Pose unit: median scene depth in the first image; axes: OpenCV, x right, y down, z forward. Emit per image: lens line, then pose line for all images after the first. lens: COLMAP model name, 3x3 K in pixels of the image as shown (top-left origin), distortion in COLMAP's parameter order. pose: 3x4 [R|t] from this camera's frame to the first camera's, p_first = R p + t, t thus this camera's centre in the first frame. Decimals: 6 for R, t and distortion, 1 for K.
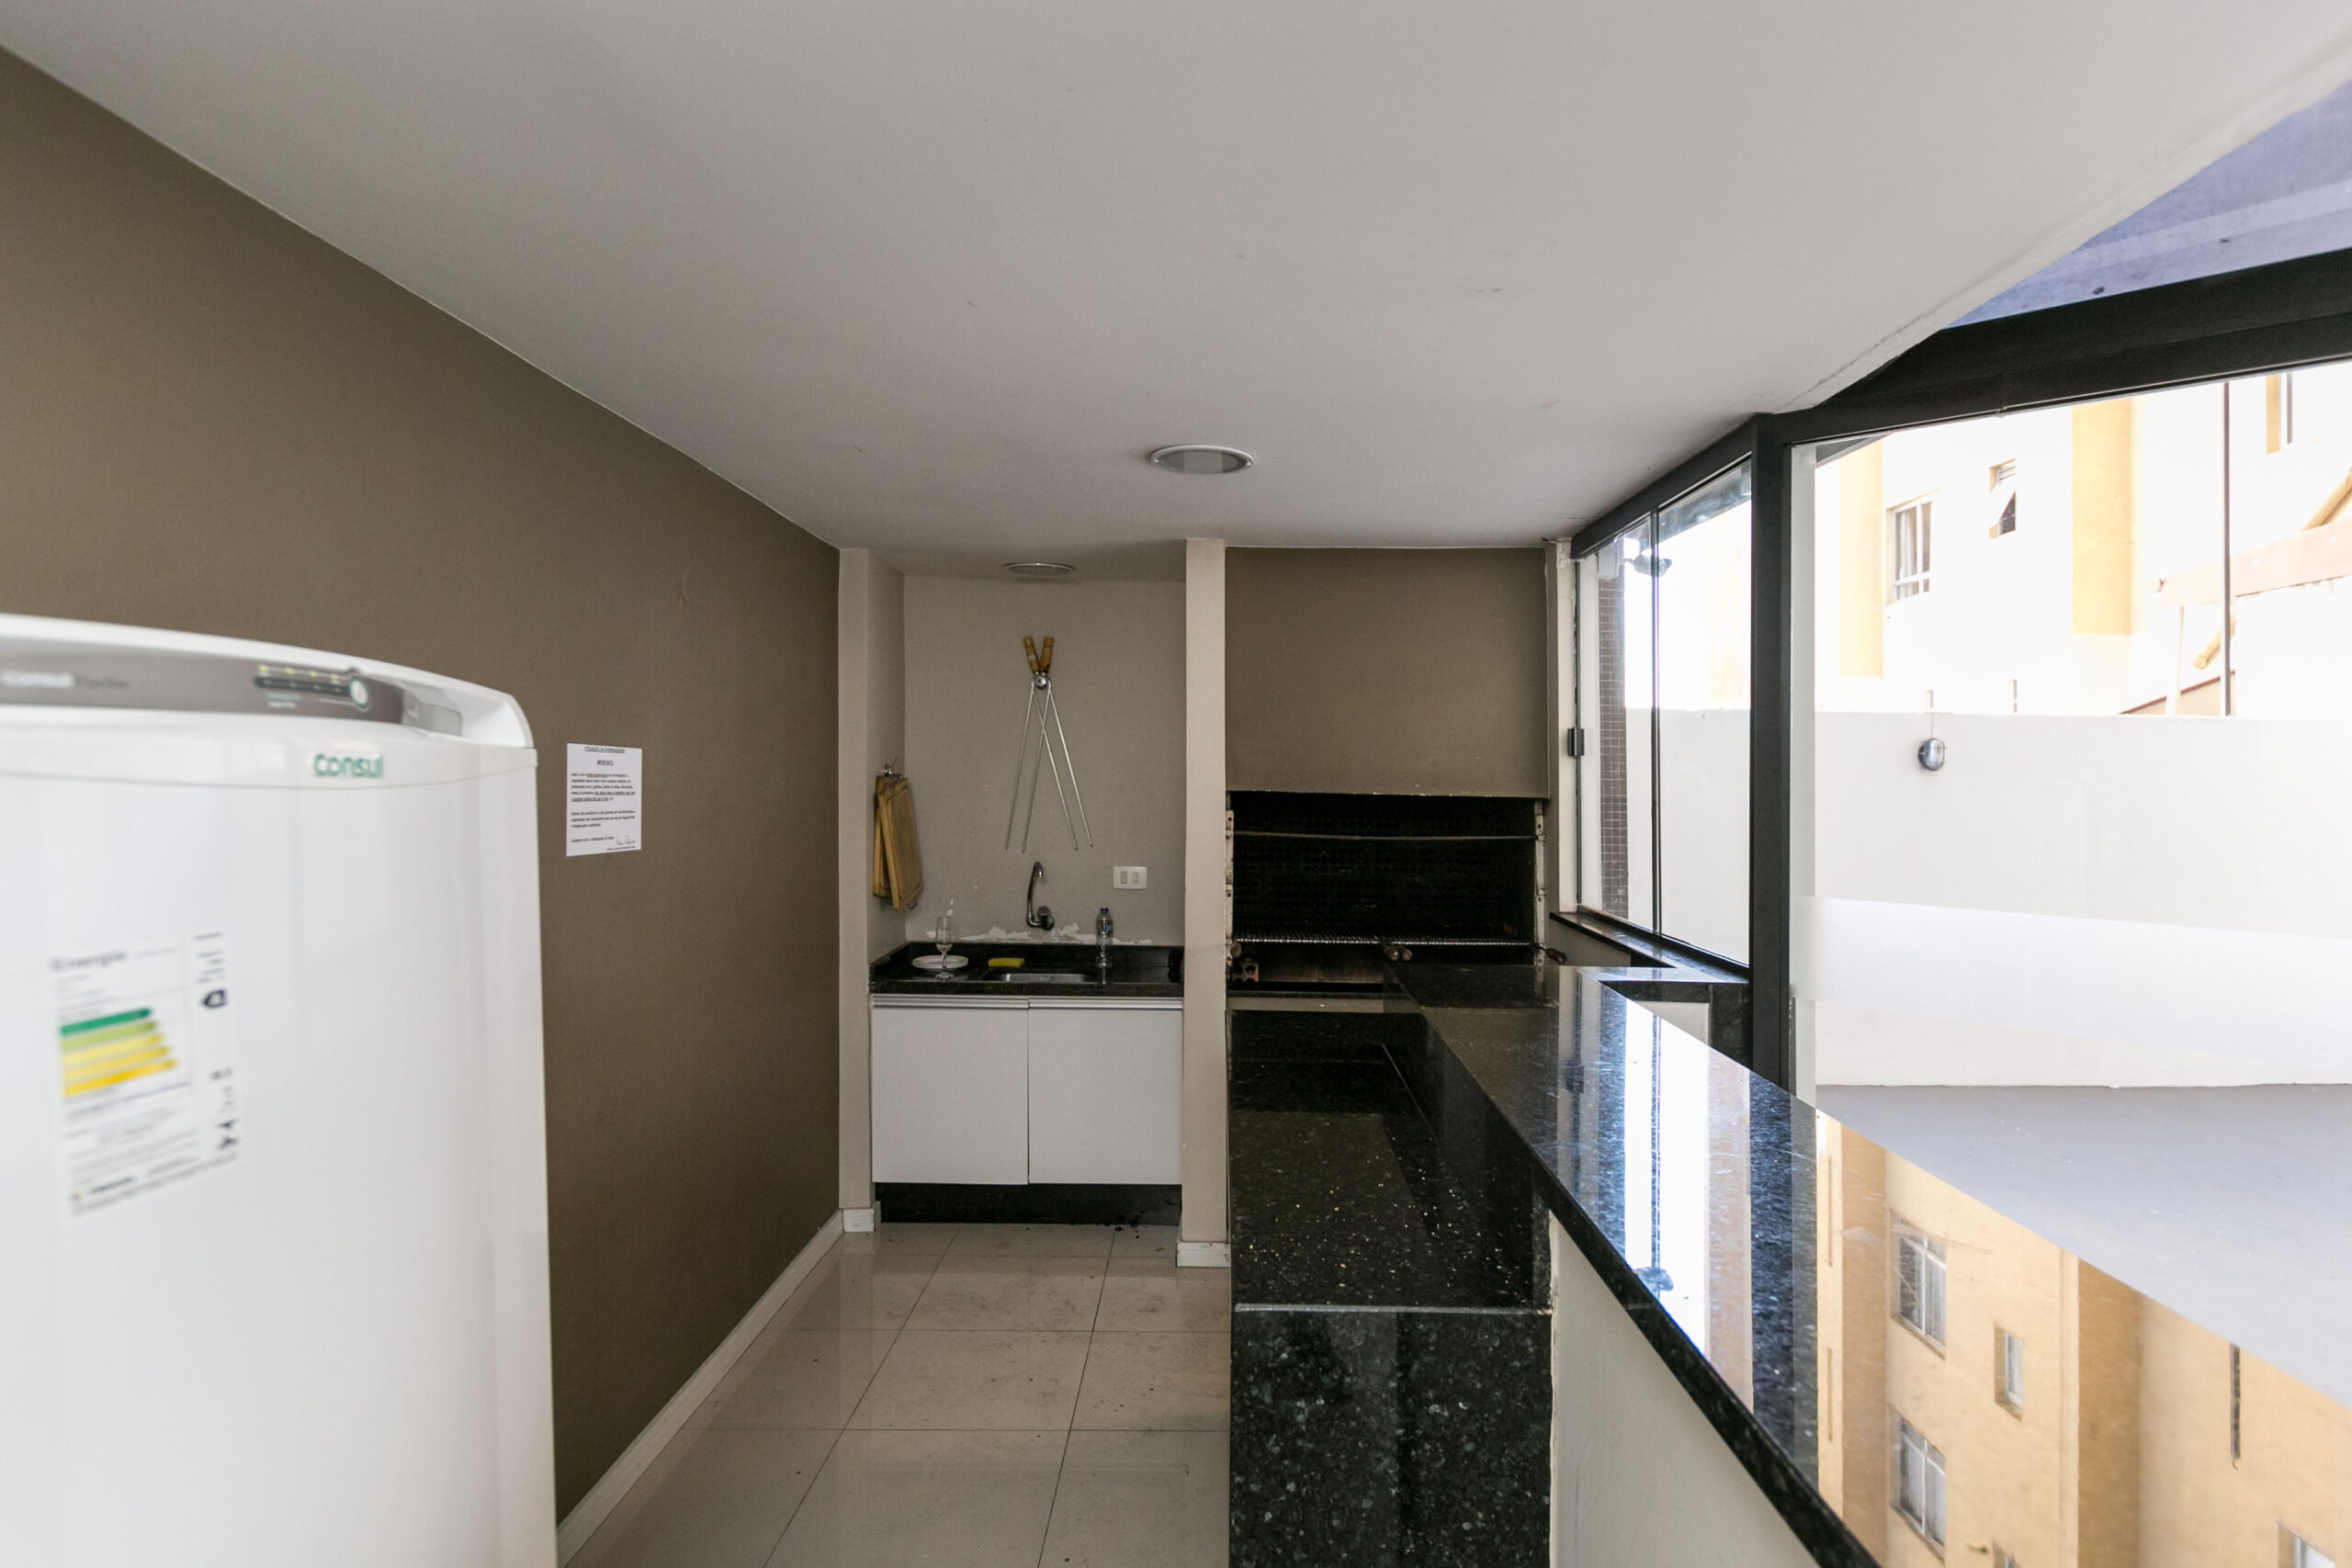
lens RADIAL K [[1153.0, 0, 1176.0], [0, 1153.0, 784.0], [0, 0, 1]] dist [-0.003547, 0.000272]
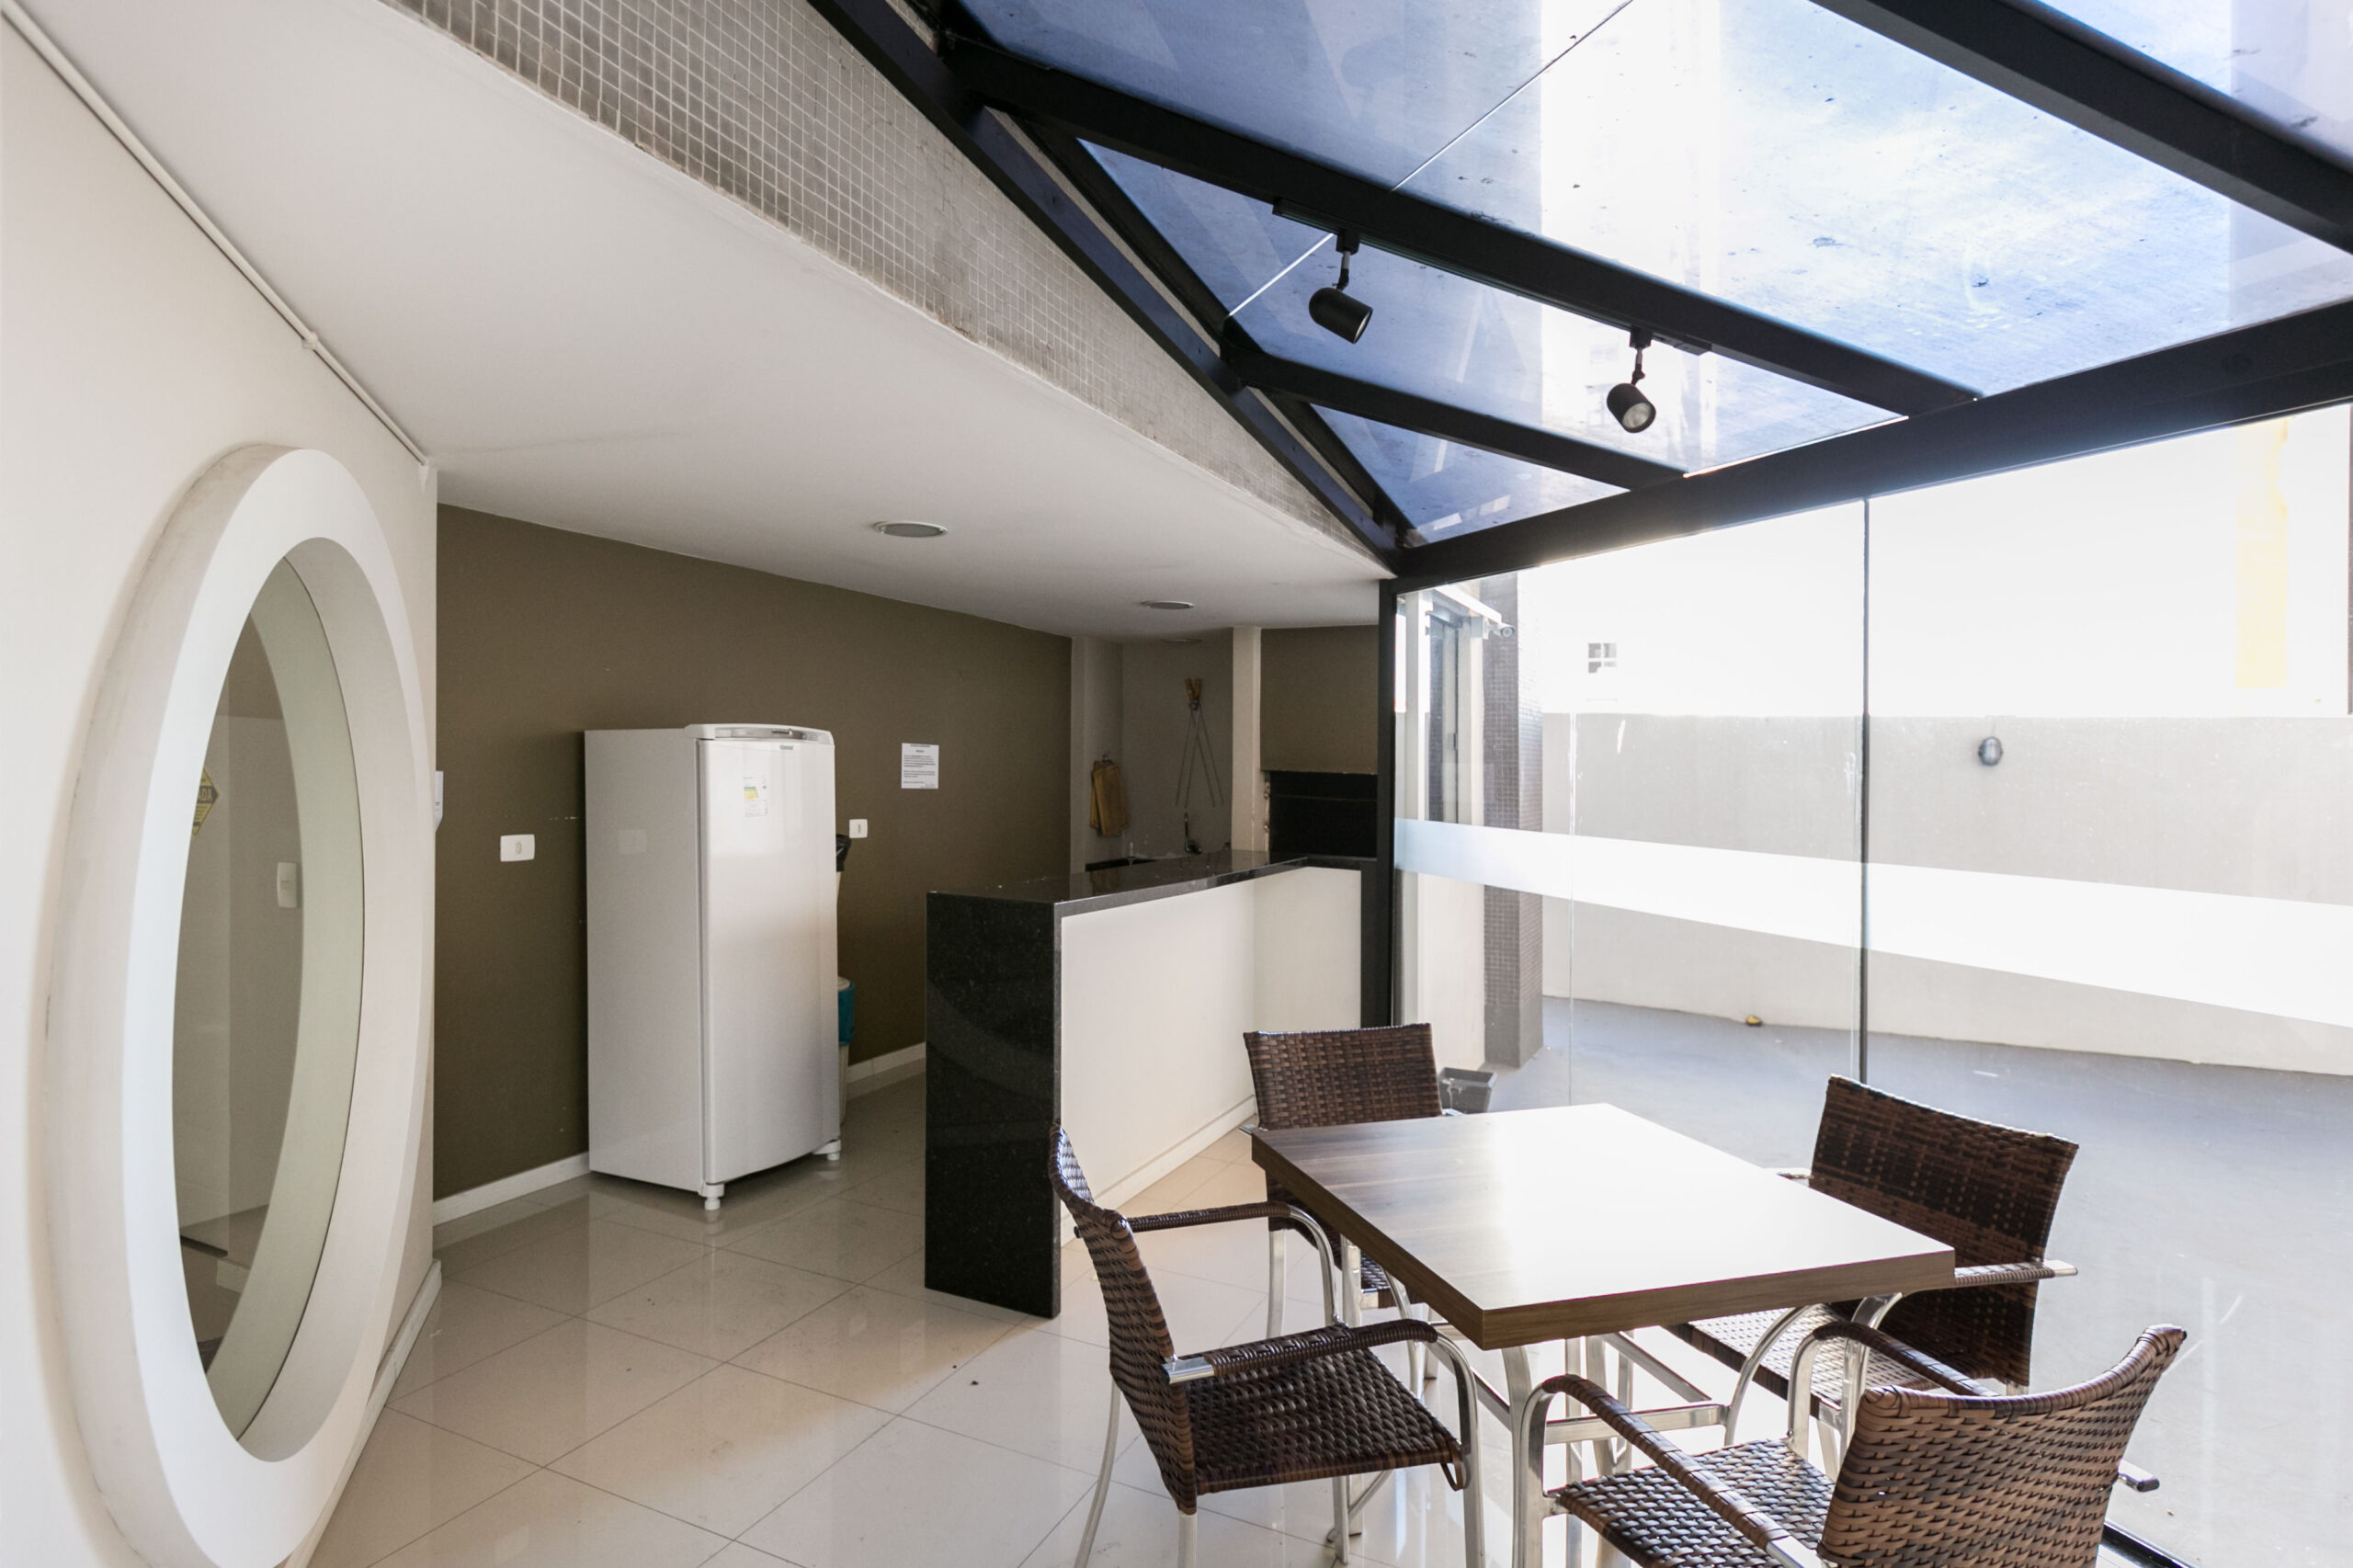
lens RADIAL K [[1153.6, 0, 1176.5], [0, 1153.6, 784.0], [0, 0, 1]] dist [-0.003547, 0.000272]
pose [[0.916168, 0.017427, -0.400415, 0.626756], [-0.016209, 0.999848, 0.006428, 0.017424], [0.400466, 0.000601, 0.916311, -0.645939]]
